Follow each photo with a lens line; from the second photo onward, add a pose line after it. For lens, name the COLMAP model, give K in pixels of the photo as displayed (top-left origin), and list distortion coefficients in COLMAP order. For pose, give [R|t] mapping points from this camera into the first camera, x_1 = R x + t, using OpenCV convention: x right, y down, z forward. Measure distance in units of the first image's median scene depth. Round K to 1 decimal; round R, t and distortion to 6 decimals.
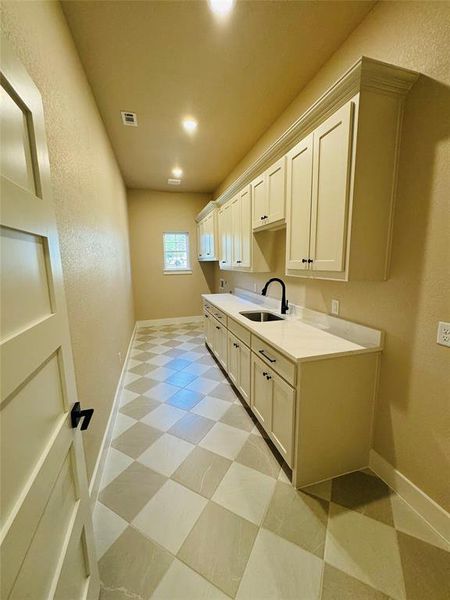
lens RADIAL K [[238.6, 0, 224.0], [0, 238.6, 301.0], [0, 0, 1]] dist [-0.000950, -0.000350]
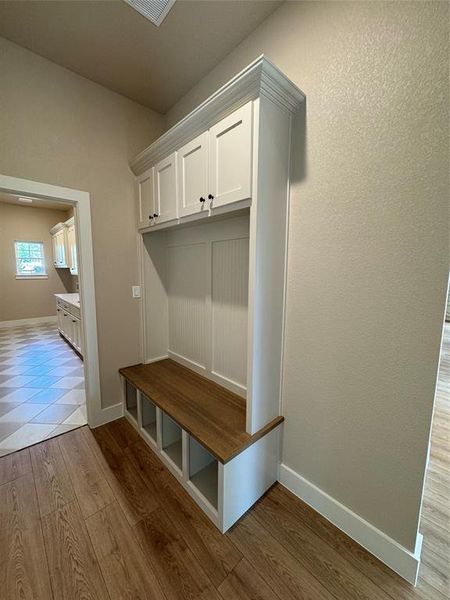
lens RADIAL K [[238.6, 0, 227.4], [0, 238.6, 296.2], [0, 0, 1]] dist [-0.000950, -0.000350]
pose [[0.890770, -0.038552, 0.452816, 0.121012], [0.058423, 0.997842, -0.029975, 0.059357], [-0.450683, 0.053156, 0.891100, -0.433448]]
